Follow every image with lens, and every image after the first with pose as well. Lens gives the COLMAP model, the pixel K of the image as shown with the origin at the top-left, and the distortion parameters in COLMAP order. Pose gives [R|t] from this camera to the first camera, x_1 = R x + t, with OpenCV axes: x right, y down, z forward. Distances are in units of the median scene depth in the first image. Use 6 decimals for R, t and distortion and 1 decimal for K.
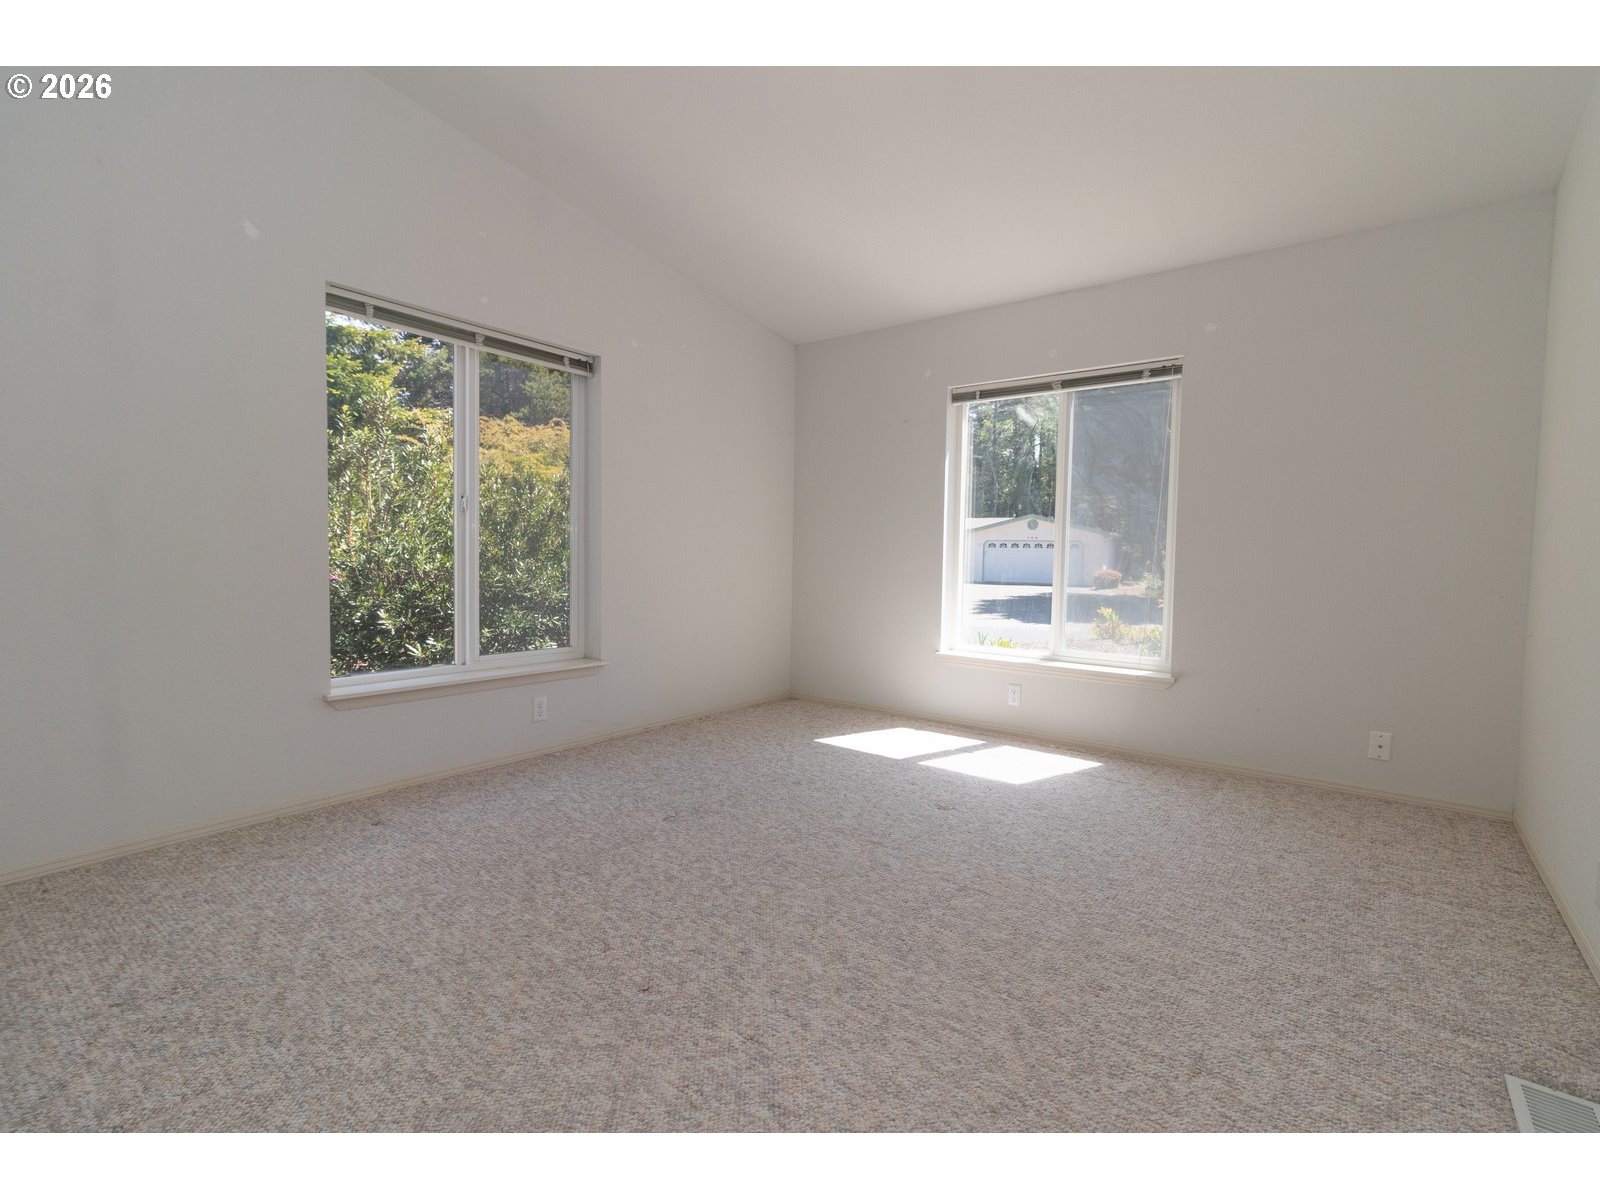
lens RADIAL K [[730.9, 0, 809.4], [0, 730.9, 584.4], [0, 0, 1]] dist [0.001185, -0.000050]
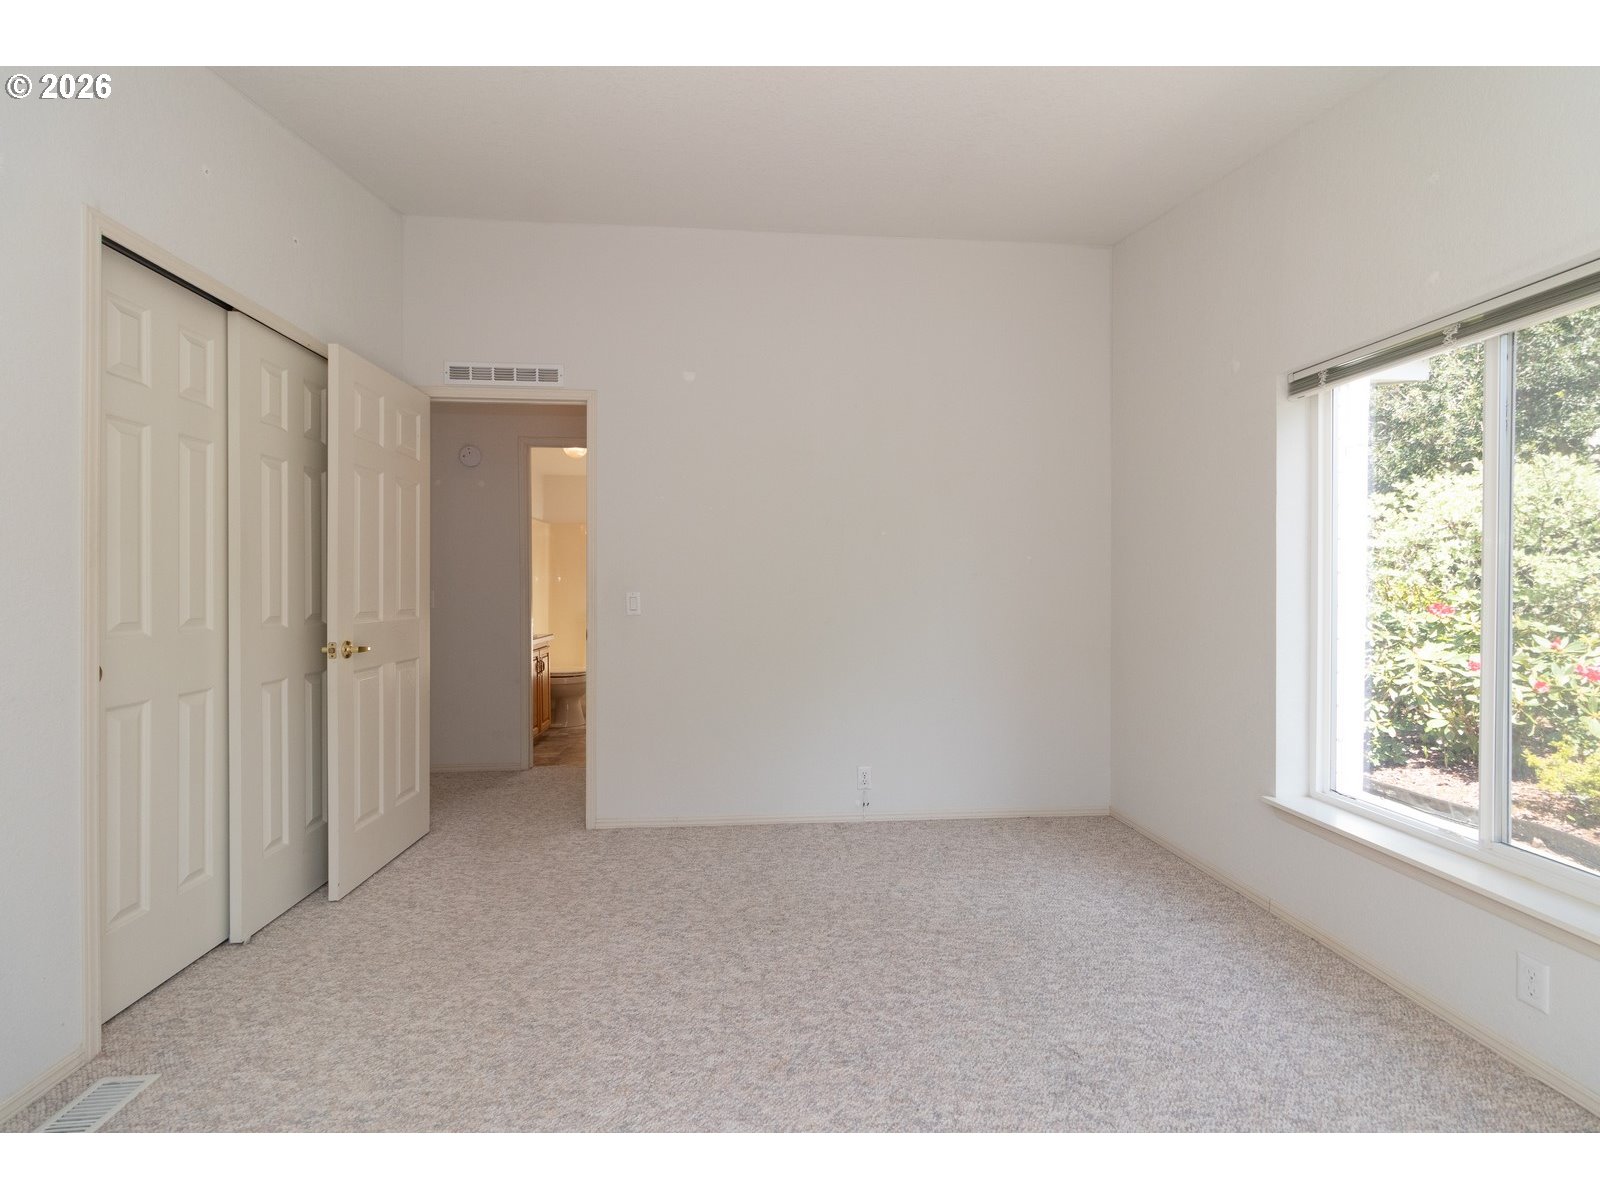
lens RADIAL K [[730.9, 0, 809.4], [0, 730.9, 584.4], [0, 0, 1]] dist [0.001185, -0.000050]
pose [[-0.741641, -0.018435, -0.670543, 0.649285], [-0.044581, 0.998767, 0.021849, -0.179351], [0.669314, 0.046098, -0.741548, 1.862428]]
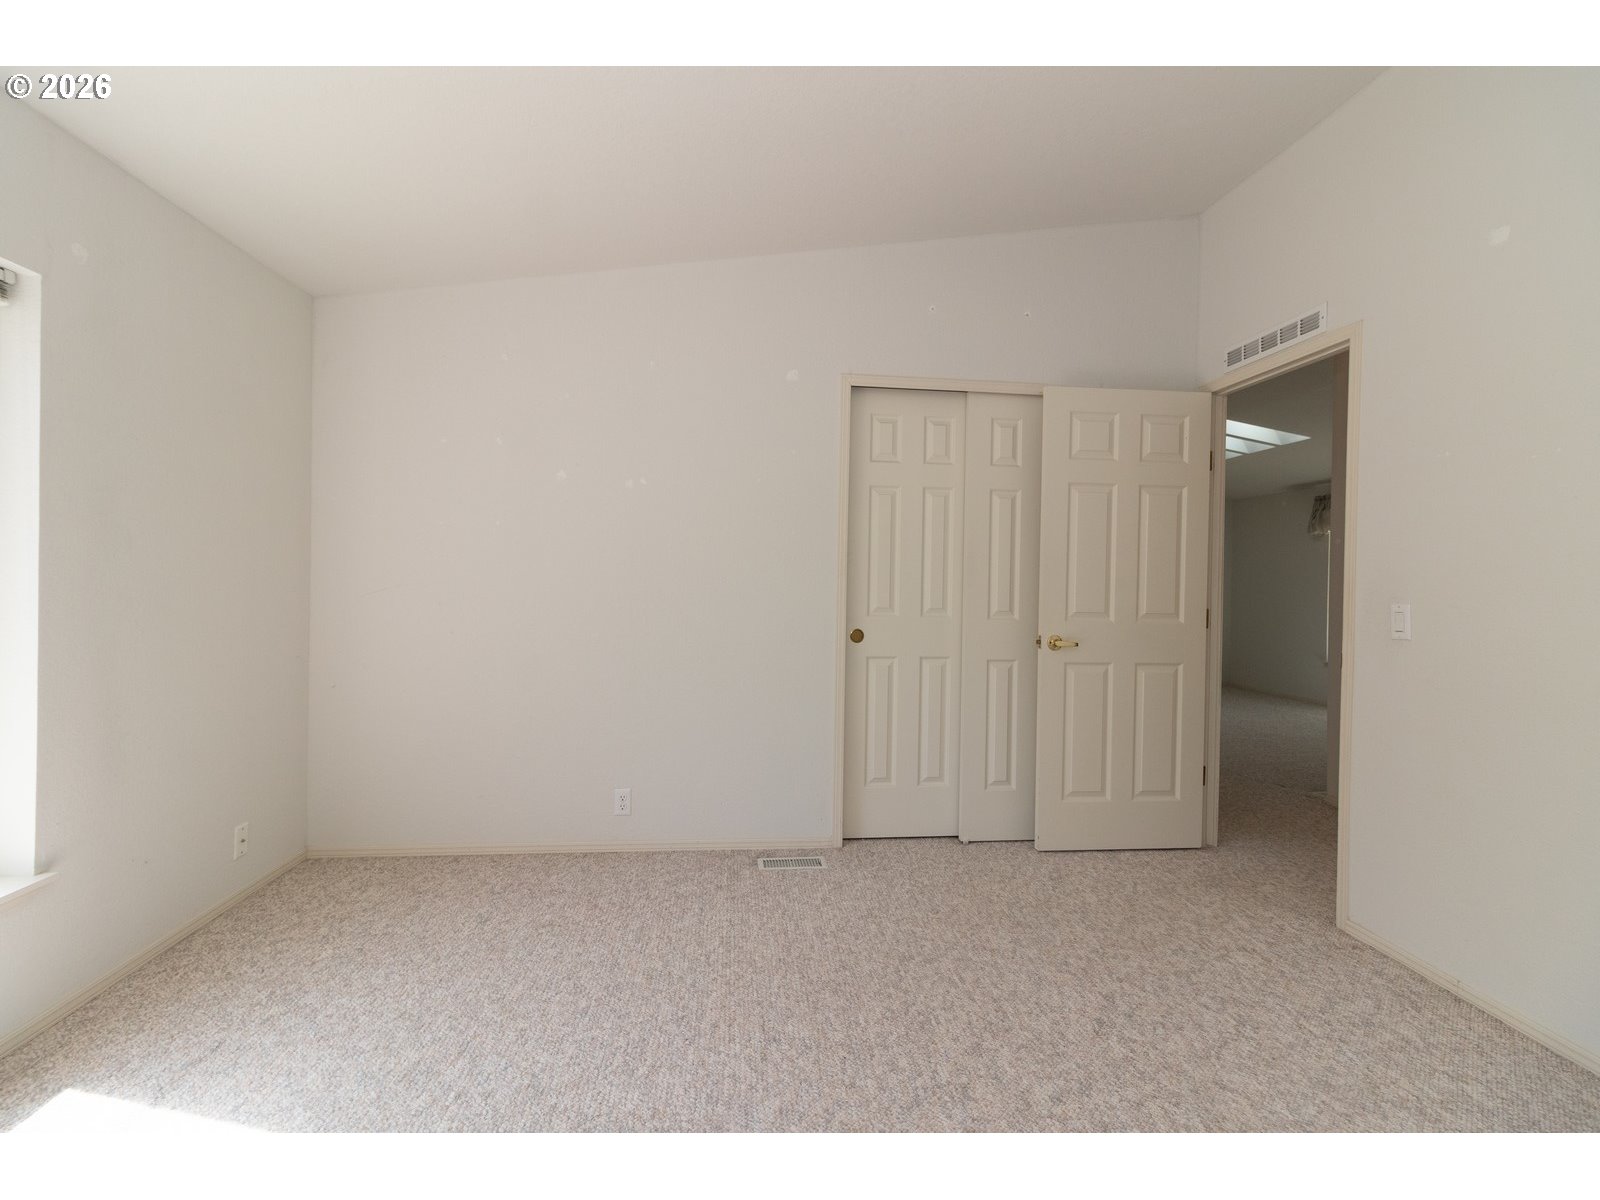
lens RADIAL K [[730.9, 0, 809.4], [0, 730.9, 584.4], [0, 0, 1]] dist [0.001185, -0.000050]
pose [[-0.686405, -0.029827, 0.726608, -0.504433], [0.005880, 0.998898, 0.046558, -0.196210], [-0.727196, 0.036230, -0.685473, 1.752285]]
